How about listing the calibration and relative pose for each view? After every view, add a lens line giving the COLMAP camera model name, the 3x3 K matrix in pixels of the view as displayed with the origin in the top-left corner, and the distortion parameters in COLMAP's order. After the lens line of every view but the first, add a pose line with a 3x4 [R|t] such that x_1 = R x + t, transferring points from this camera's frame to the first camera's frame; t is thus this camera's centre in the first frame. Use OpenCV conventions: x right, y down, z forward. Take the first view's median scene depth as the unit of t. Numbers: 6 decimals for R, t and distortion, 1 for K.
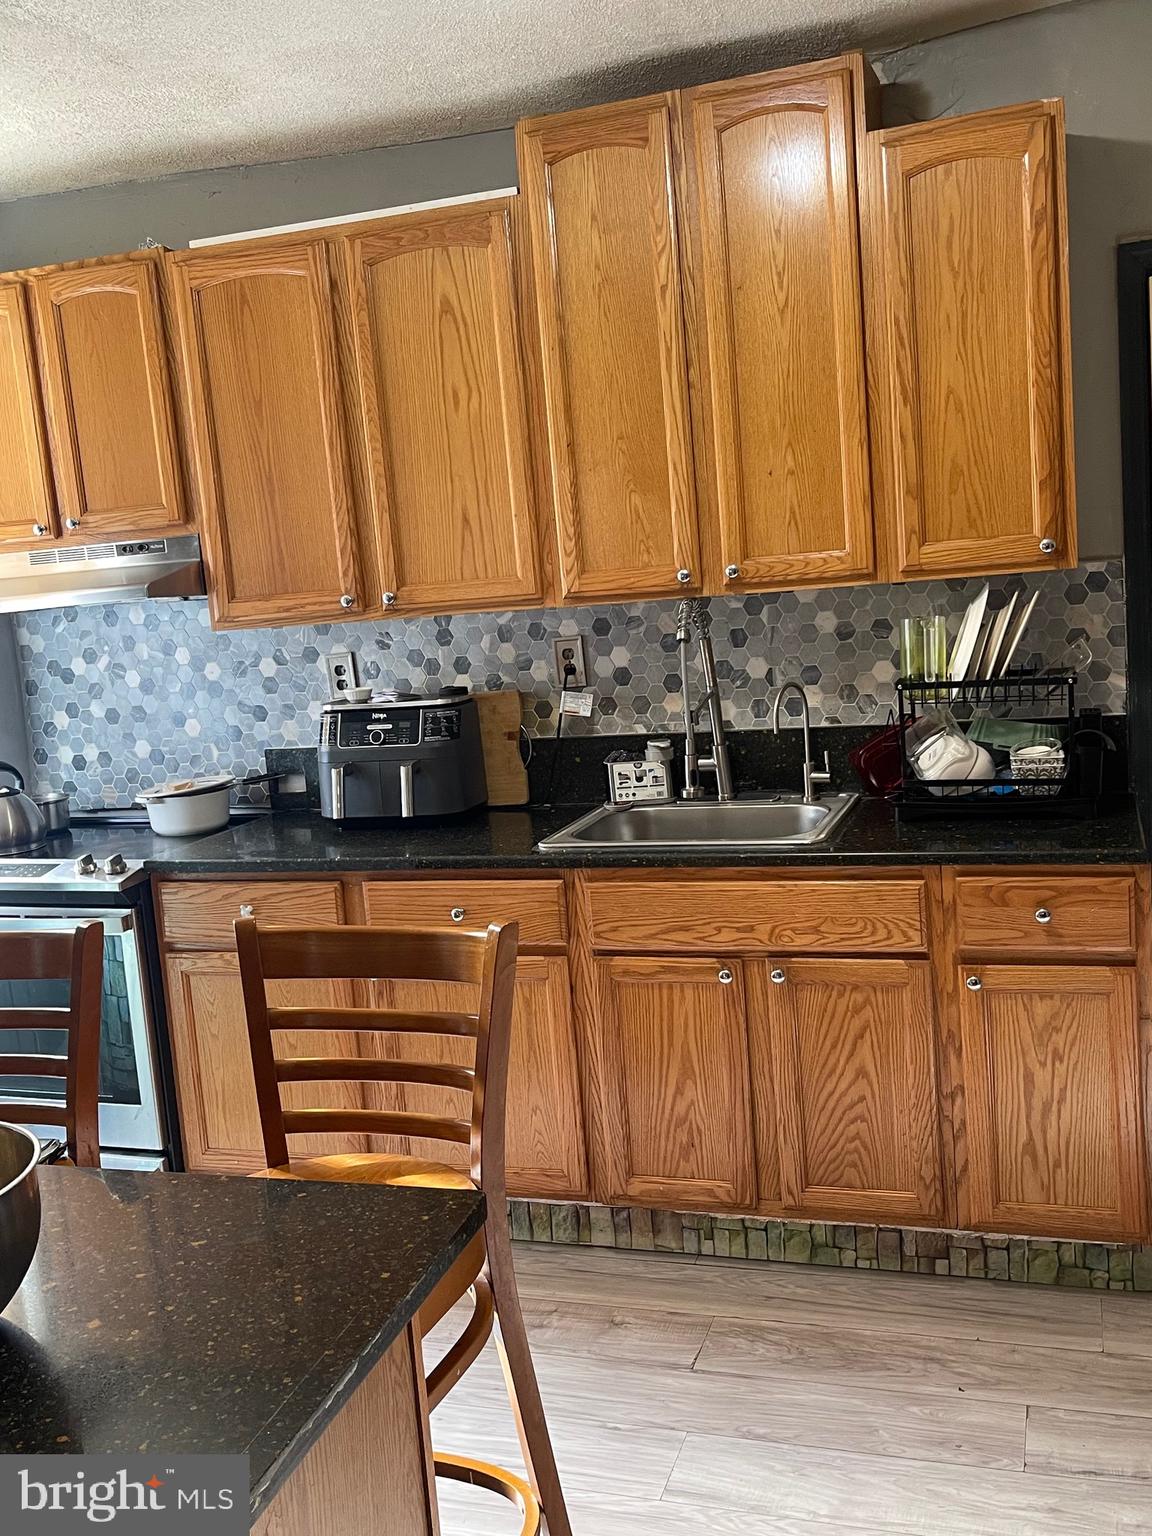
lens RADIAL K [[1451.1, 0, 589.5], [0, 1451.1, 778.2], [0, 0, 1]] dist [0.035644, 0.000000]
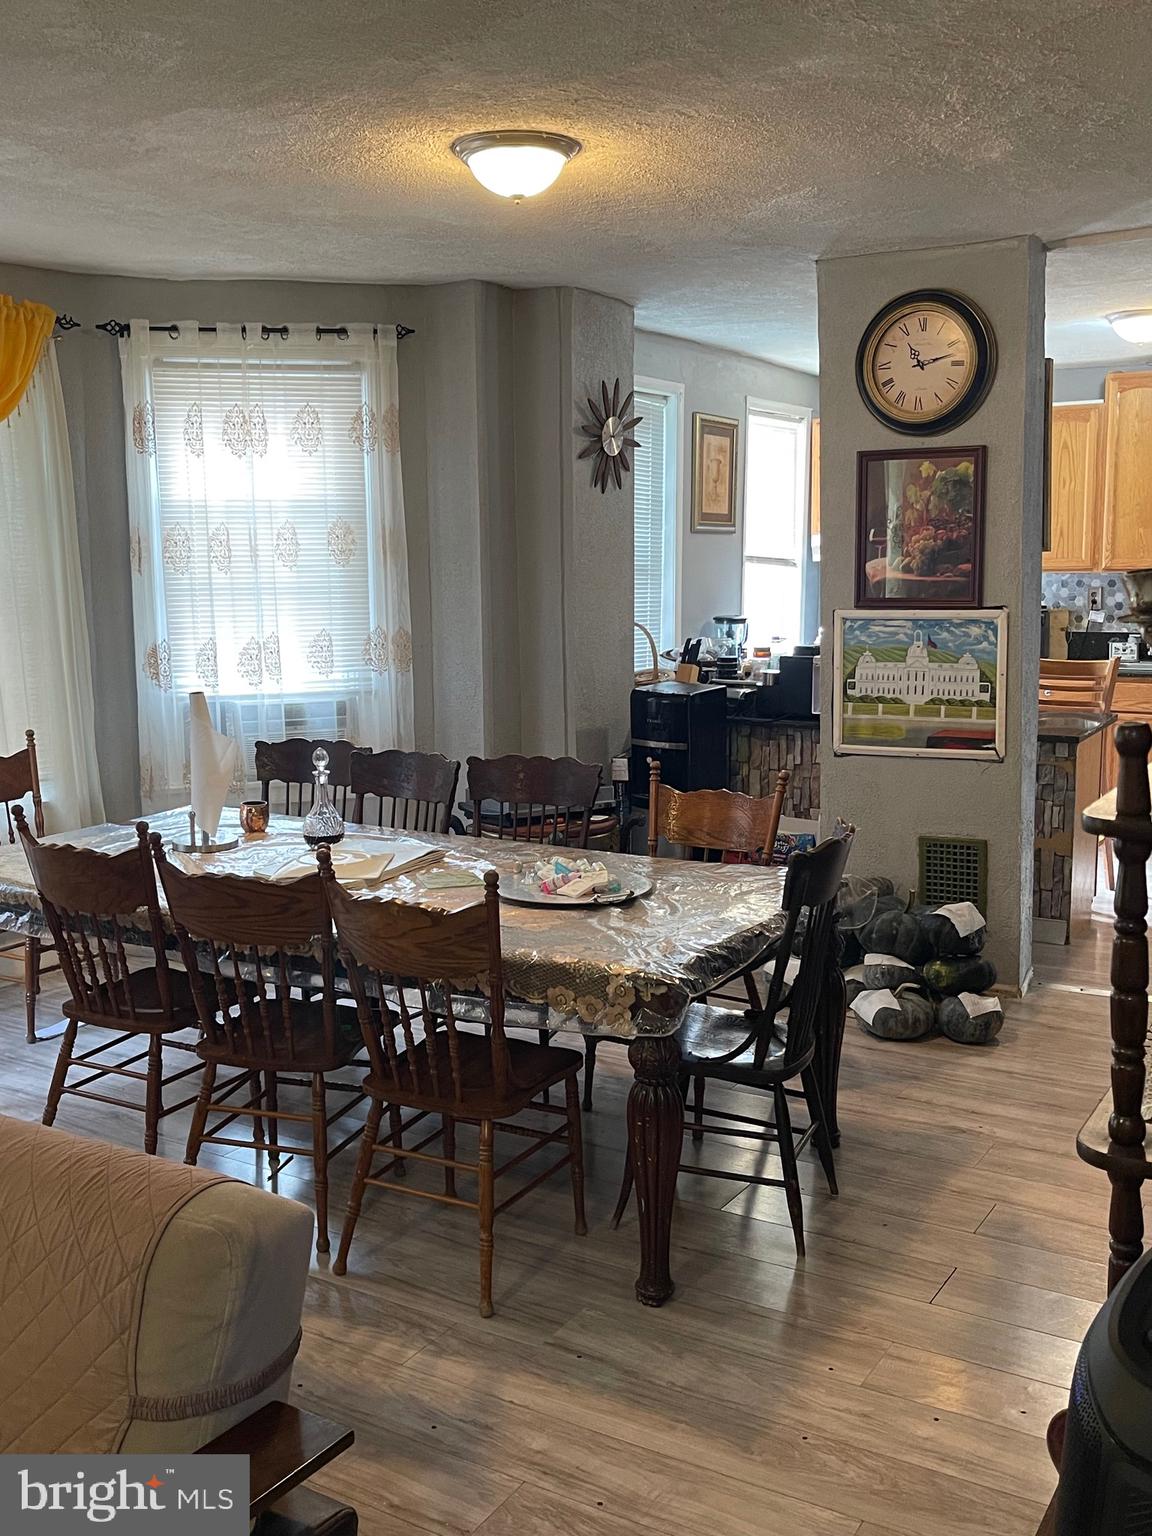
lens RADIAL K [[1451.1, 0, 570.4], [0, 1451.1, 769.2], [0, 0, 1]] dist [0.035644, 0.000000]
pose [[0.966485, 0.101520, -0.235796, -0.275341], [-0.098799, 0.994833, 0.023359, 0.243321], [0.236949, 0.000720, 0.971522, -1.602196]]
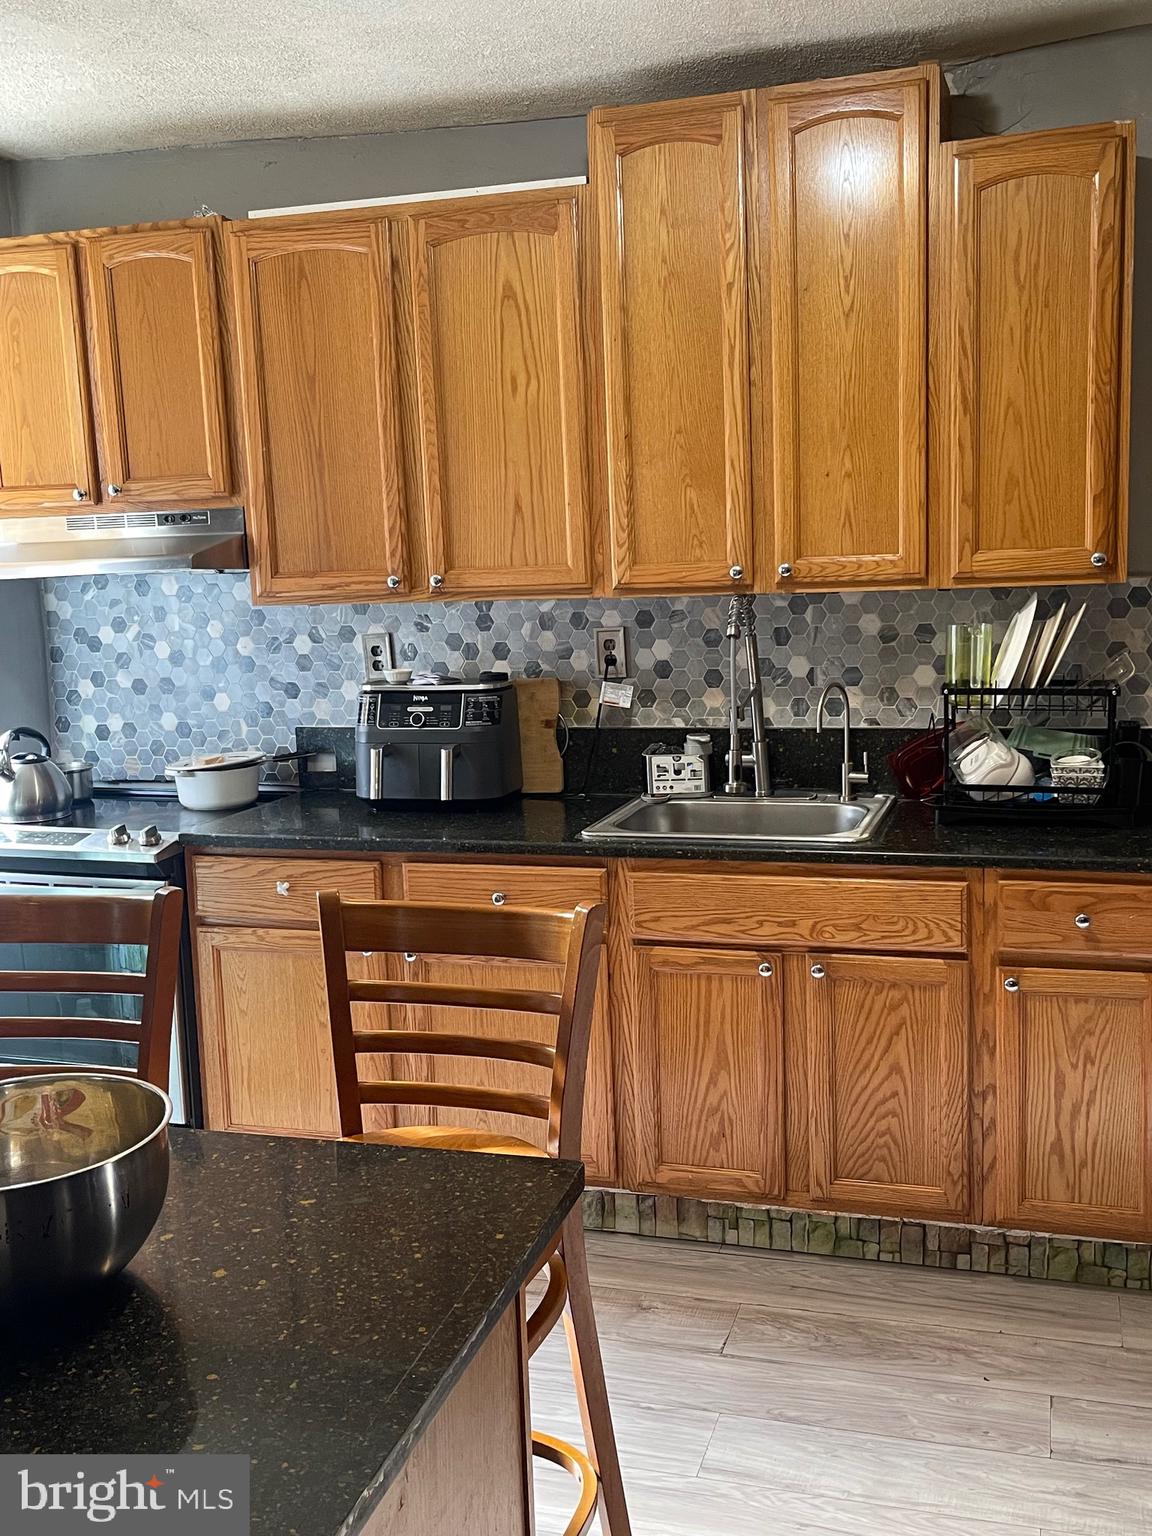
lens RADIAL K [[1477.4, 0, 619.1], [0, 1477.4, 784.2], [0, 0, 1]] dist [0.037059, 0.000000]
pose [[0.998424, 0.041141, 0.038165, -0.049451], [-0.041418, 0.999121, 0.006508, 0.004384], [-0.037863, -0.008078, 0.999250, -0.024158]]
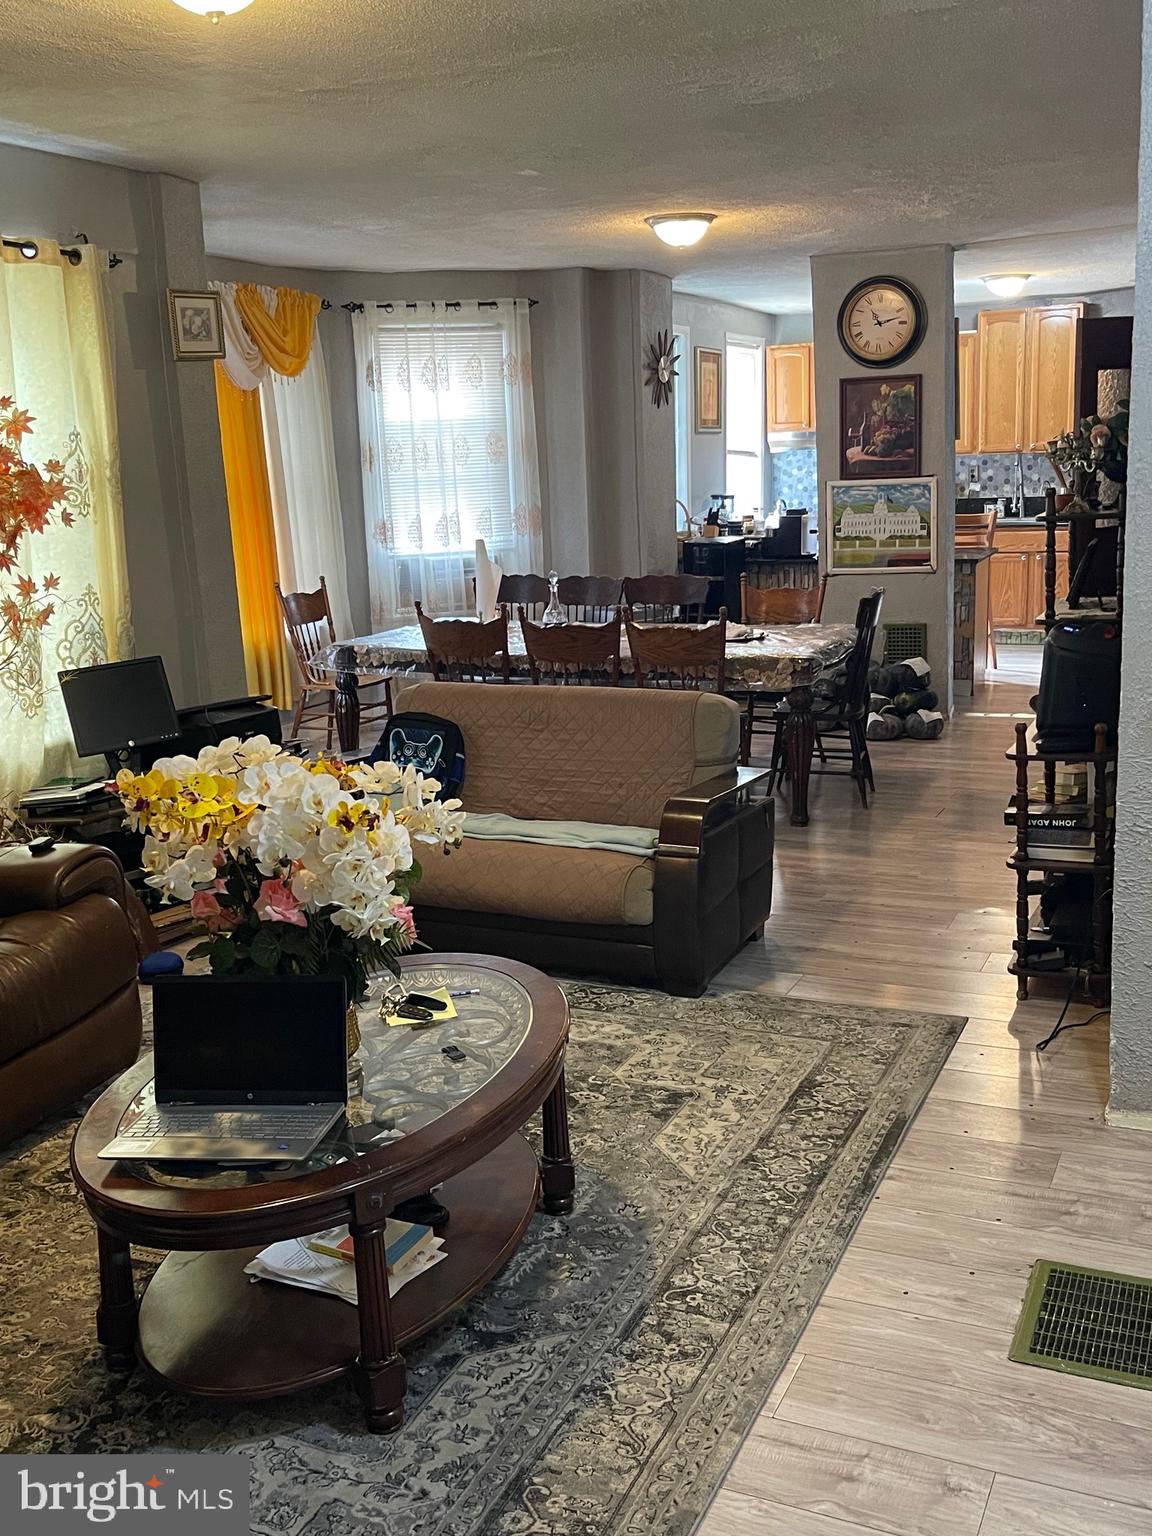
lens RADIAL K [[1451.1, 0, 591.8], [0, 1451.1, 768.3], [0, 0, 1]] dist [0.035644, 0.000000]
pose [[0.990290, 0.065446, -0.122651, -0.463371], [-0.056013, 0.995312, 0.078842, 0.405691], [0.127236, -0.071206, 0.989313, -2.615293]]
